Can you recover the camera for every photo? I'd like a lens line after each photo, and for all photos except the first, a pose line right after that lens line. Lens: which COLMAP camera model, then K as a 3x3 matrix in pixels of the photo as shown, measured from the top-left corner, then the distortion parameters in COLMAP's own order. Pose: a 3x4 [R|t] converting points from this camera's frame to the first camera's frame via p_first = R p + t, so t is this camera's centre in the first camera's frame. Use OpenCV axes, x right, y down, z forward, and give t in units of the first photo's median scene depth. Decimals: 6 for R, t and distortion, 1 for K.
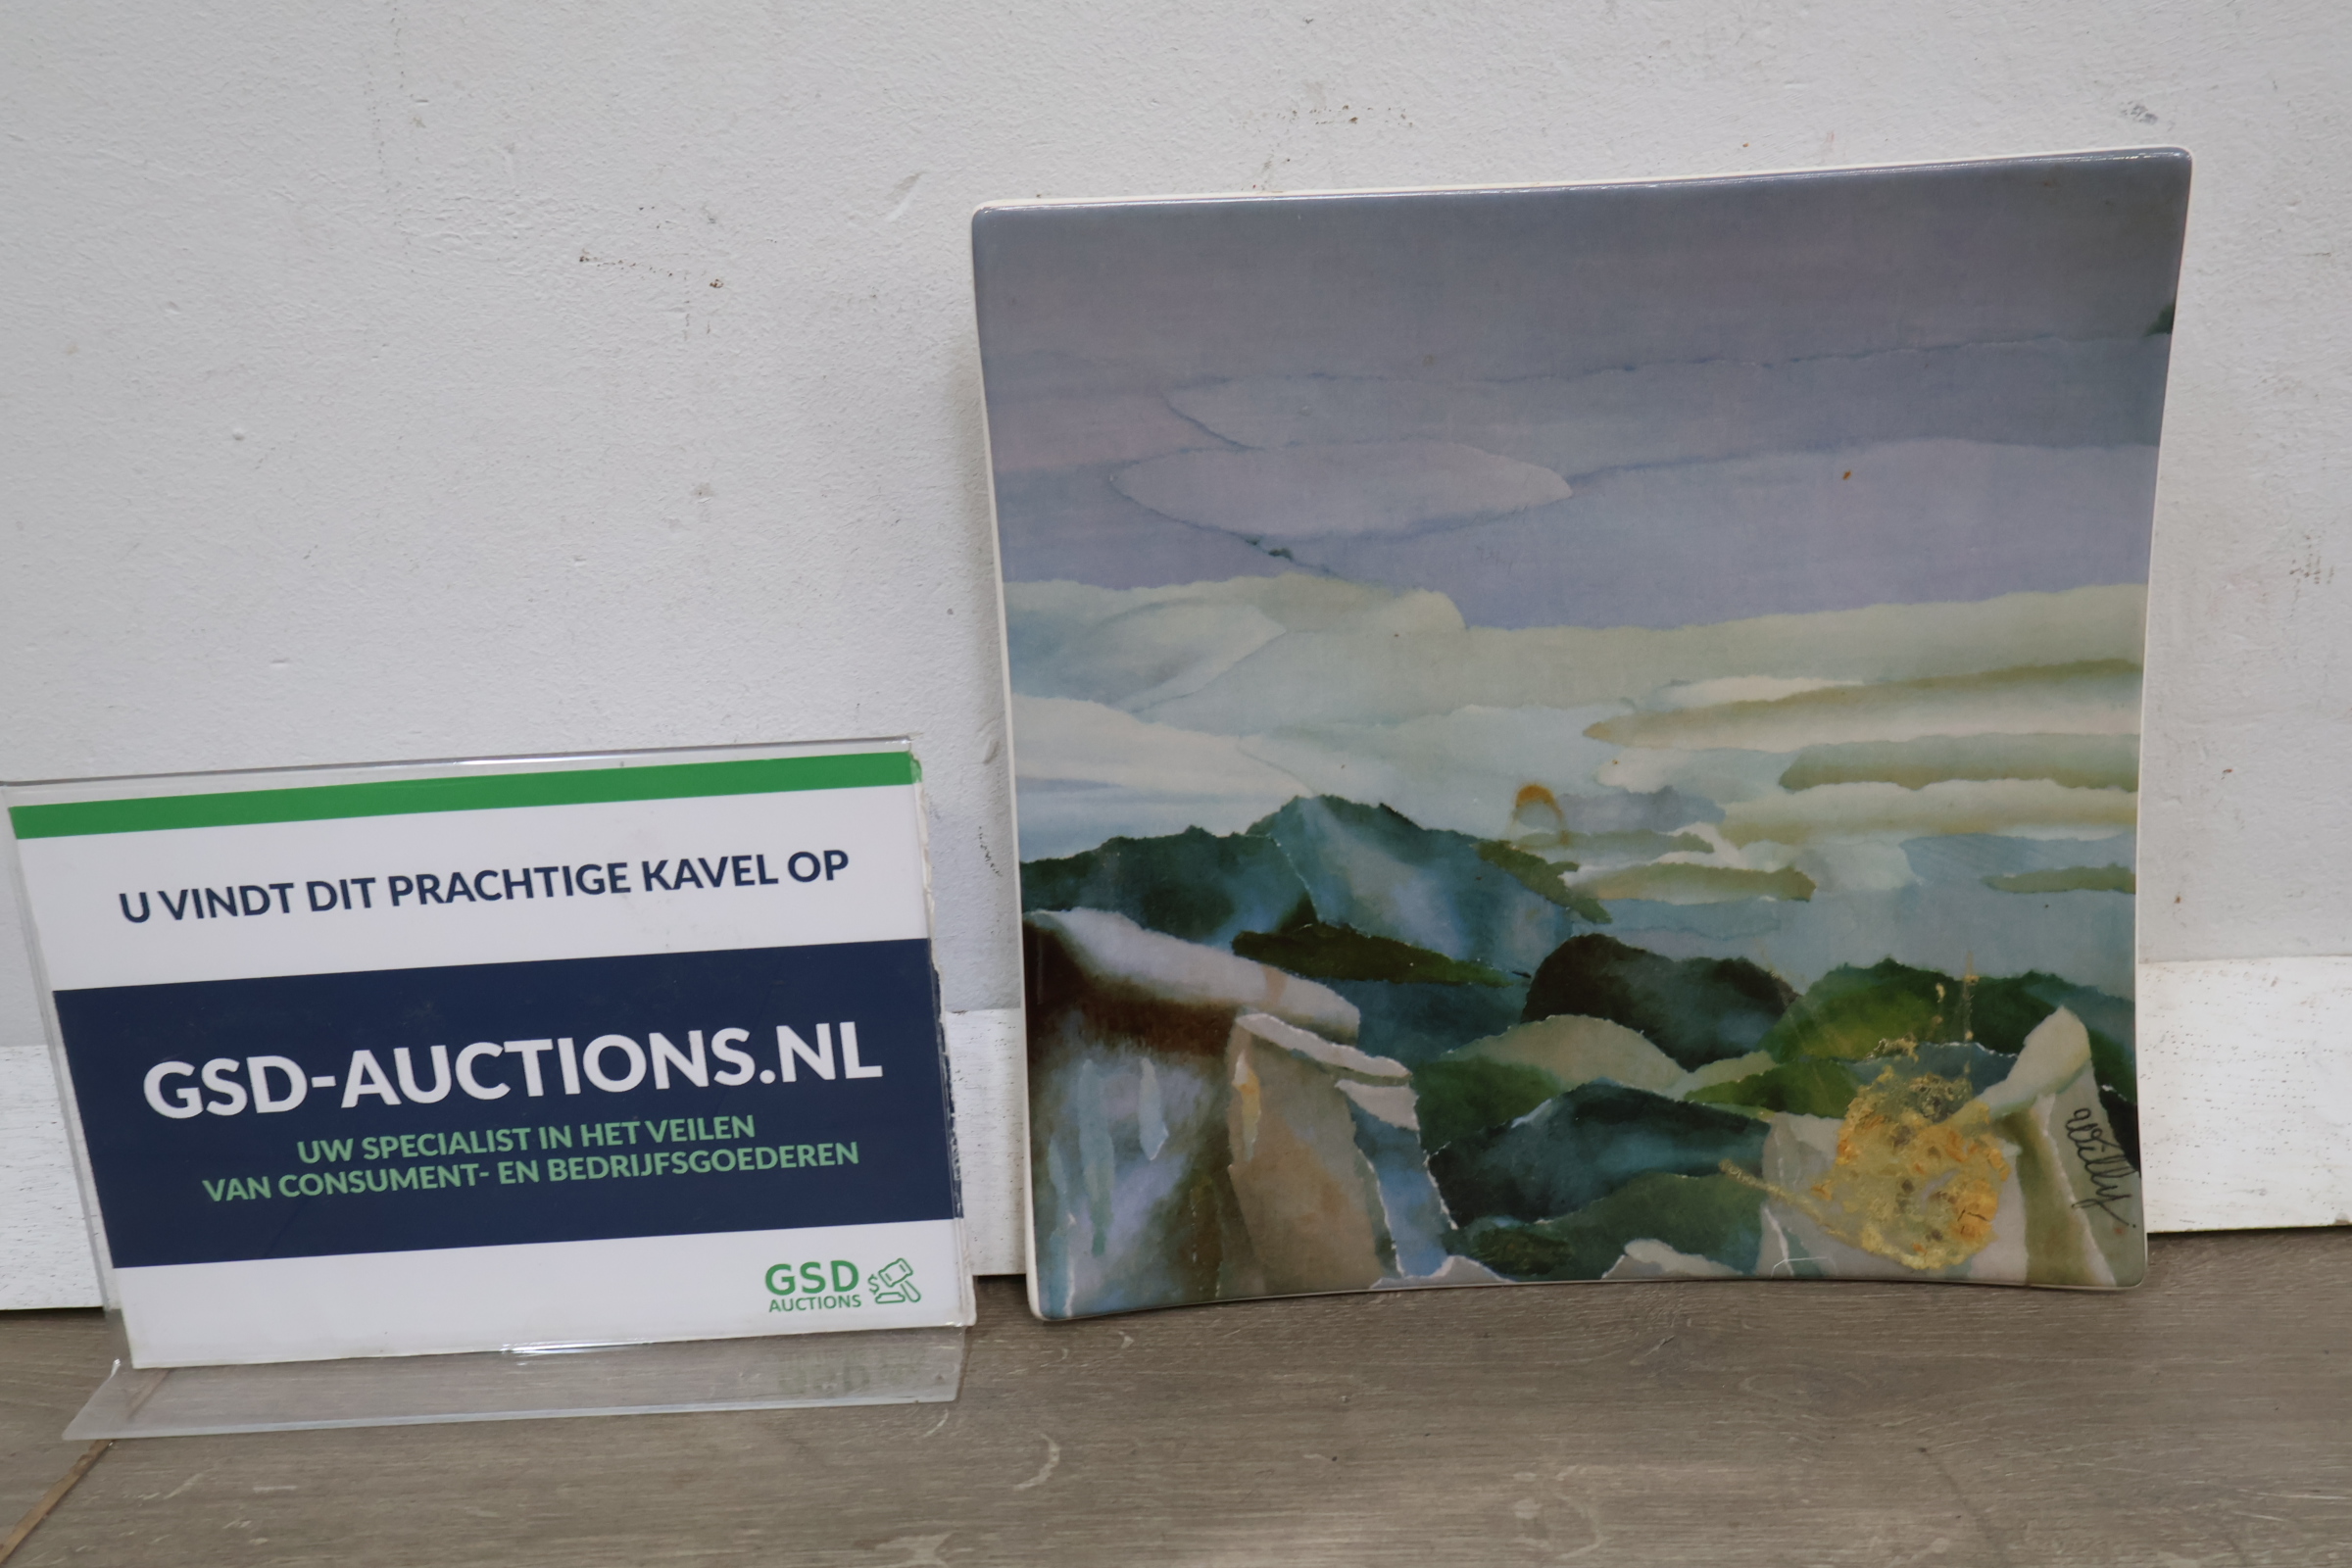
lens RADIAL K [[2185.7, 0, 1159.7], [0, 2185.7, 790.1], [0, 0, 1]] dist [0.008897, -0.001080]
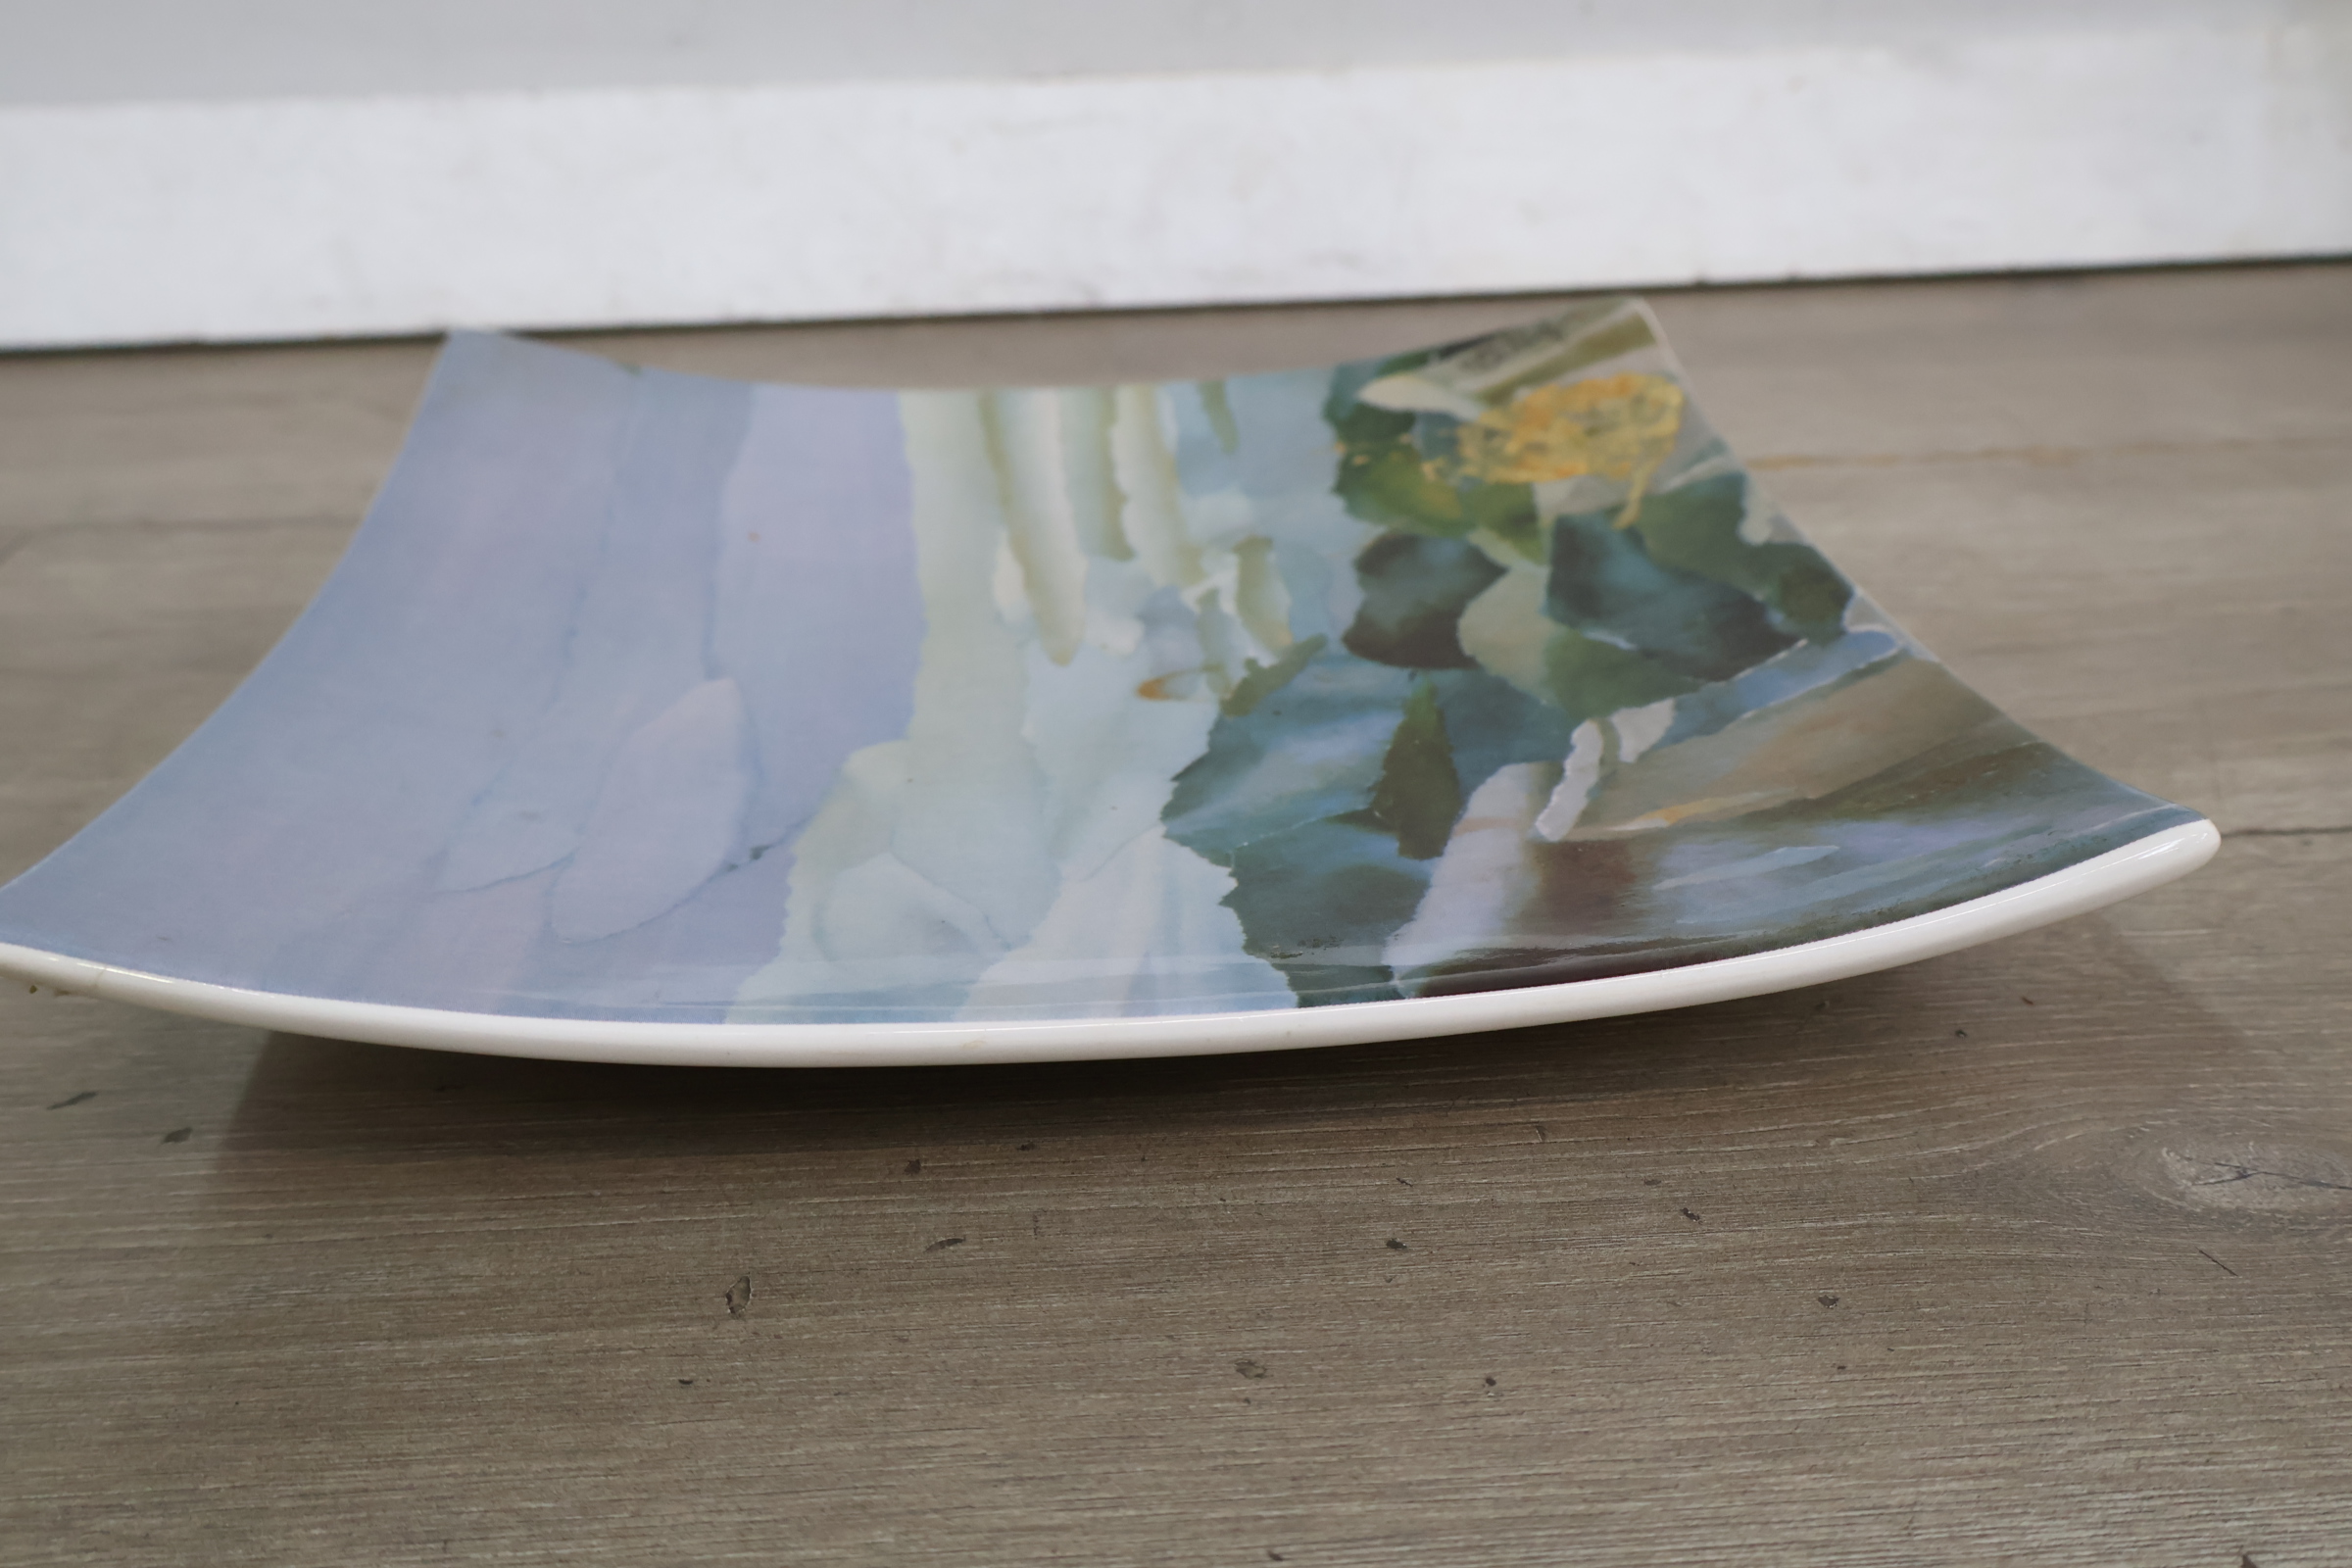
lens RADIAL K [[2214.0, 0, 1168.6], [0, 2214.0, 783.4], [0, 0, 1]] dist [0.007426, 0.010017]
pose [[-0.030264, -0.413675, 0.909922, -0.491447], [0.979098, -0.195444, -0.056289, 0.041841], [0.201124, 0.889199, 0.410943, 0.733021]]
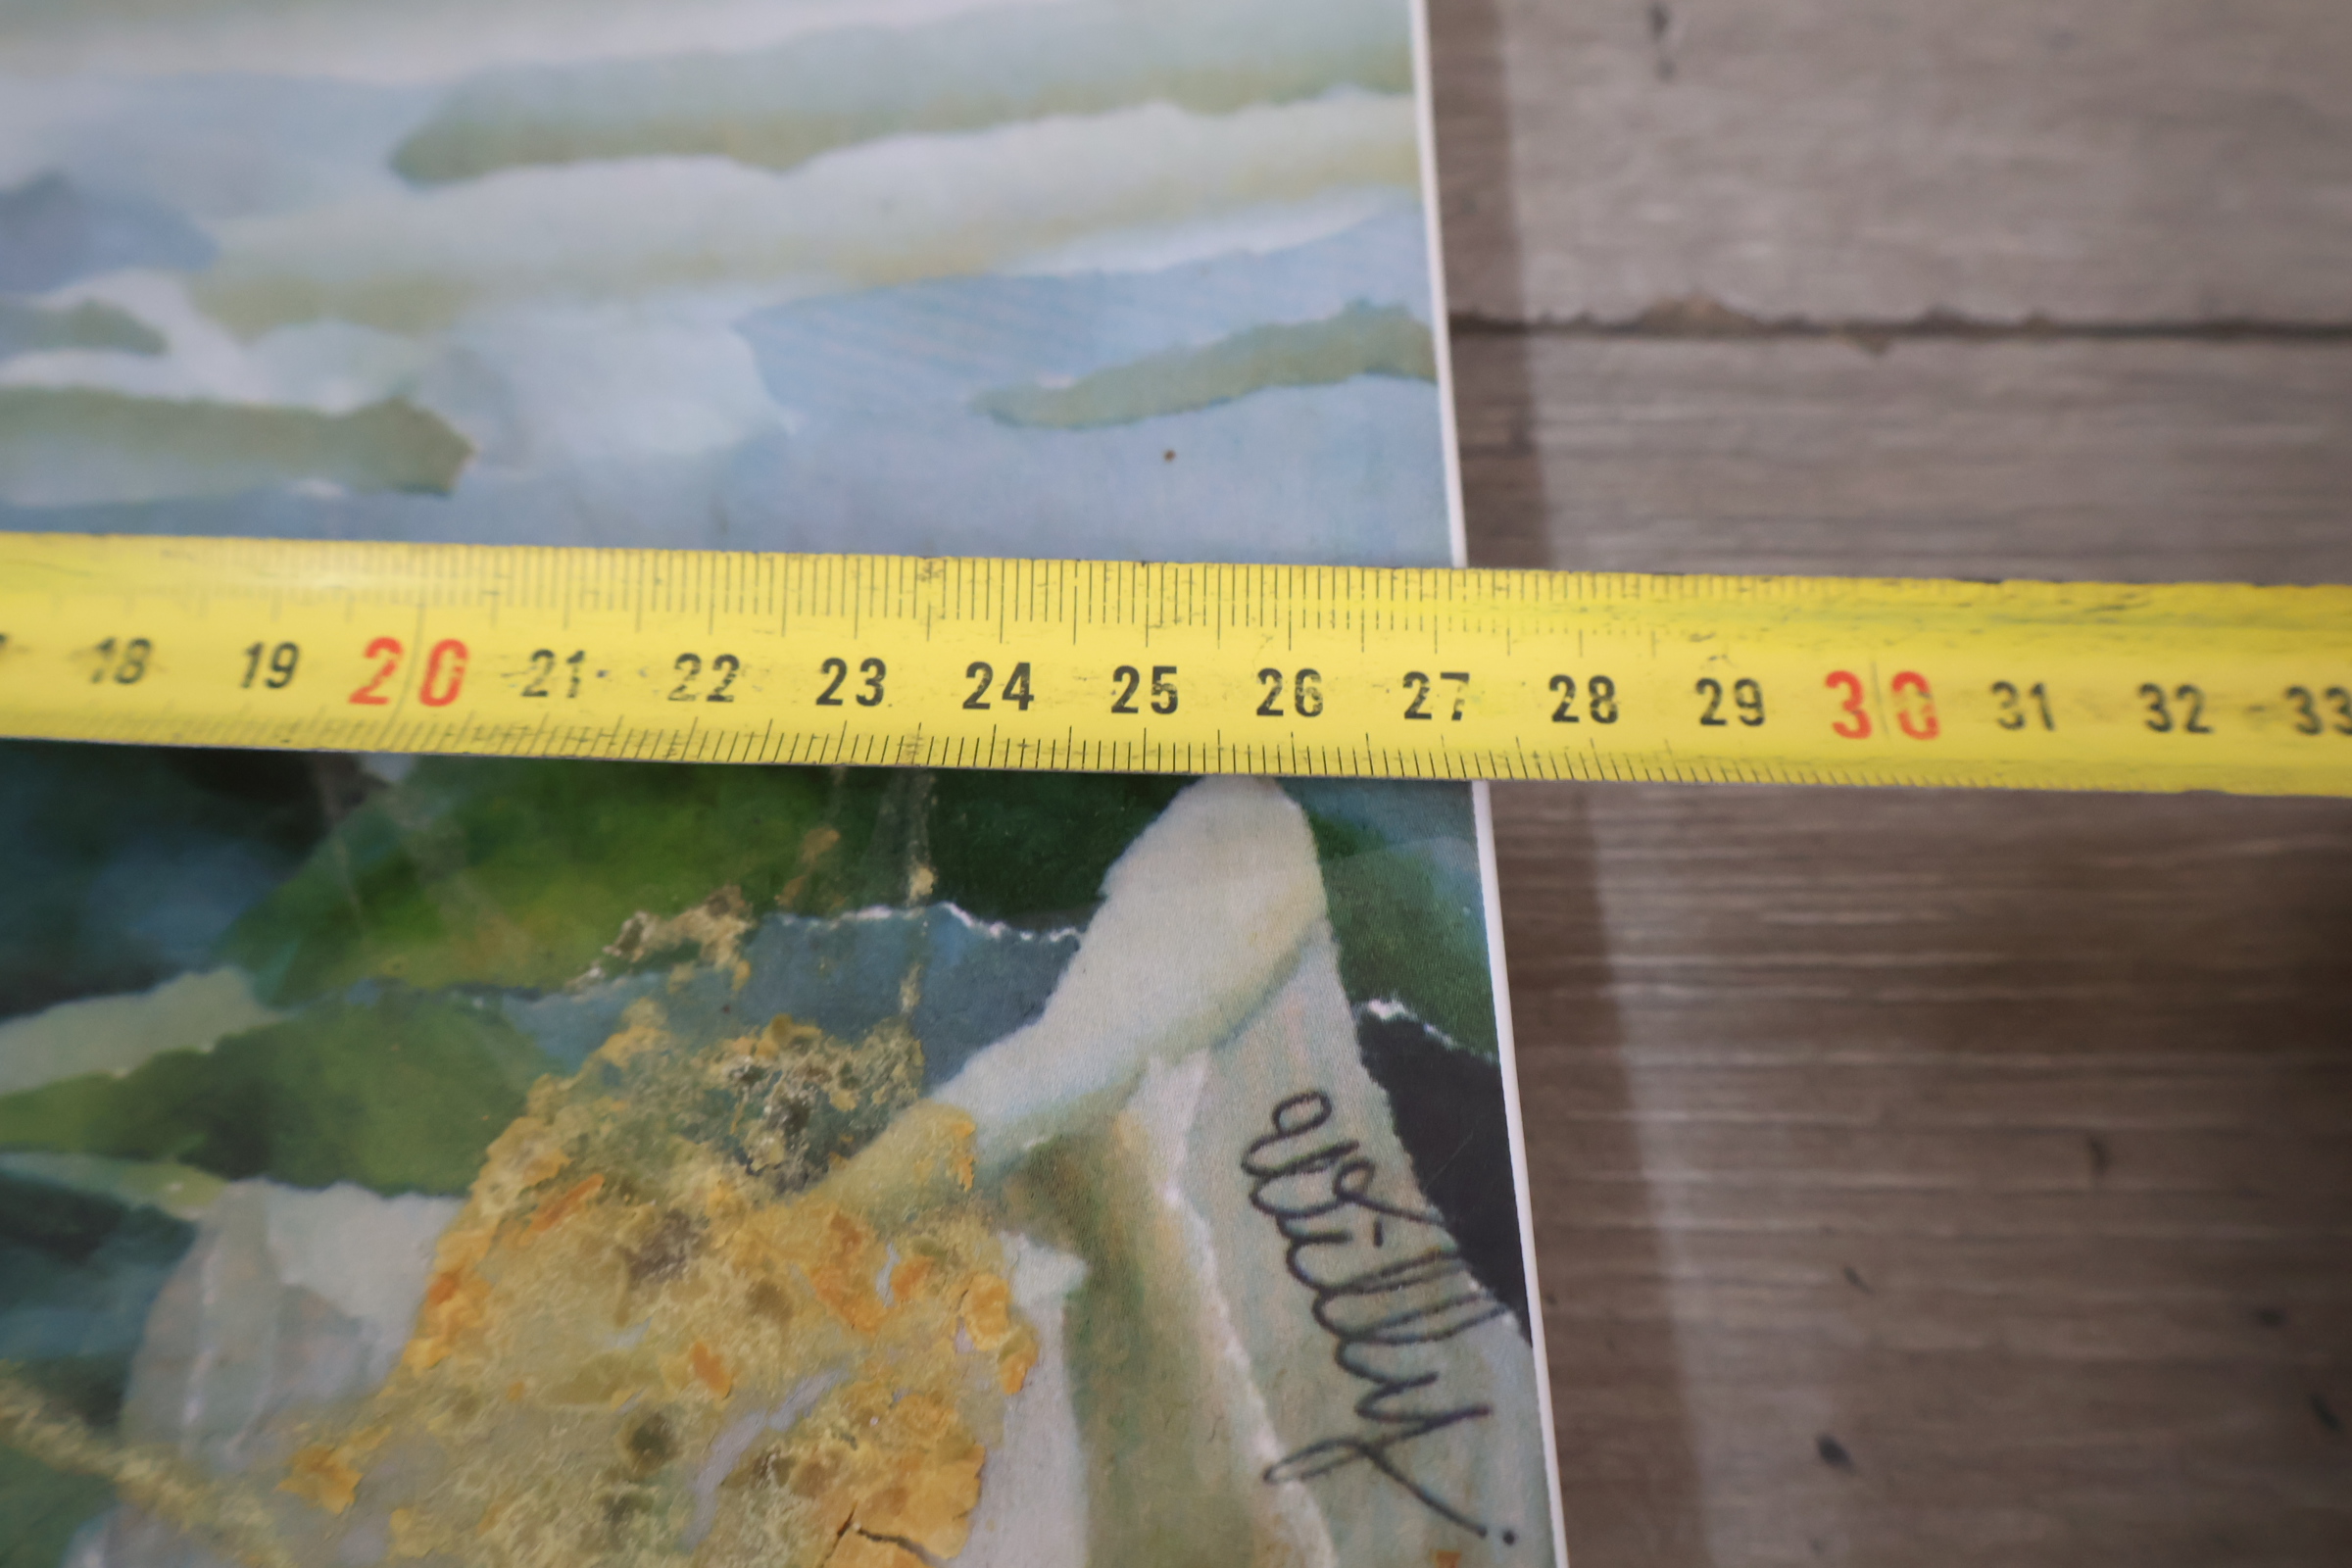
lens RADIAL K [[2214.0, 0, 1168.6], [0, 2214.0, 783.4], [0, 0, 1]] dist [0.007426, 0.010017]
pose [[0.998331, 0.034642, 0.046206, 0.384784], [-0.008467, 0.879259, -0.476268, 0.234195], [-0.057126, 0.475082, 0.878085, 0.737877]]
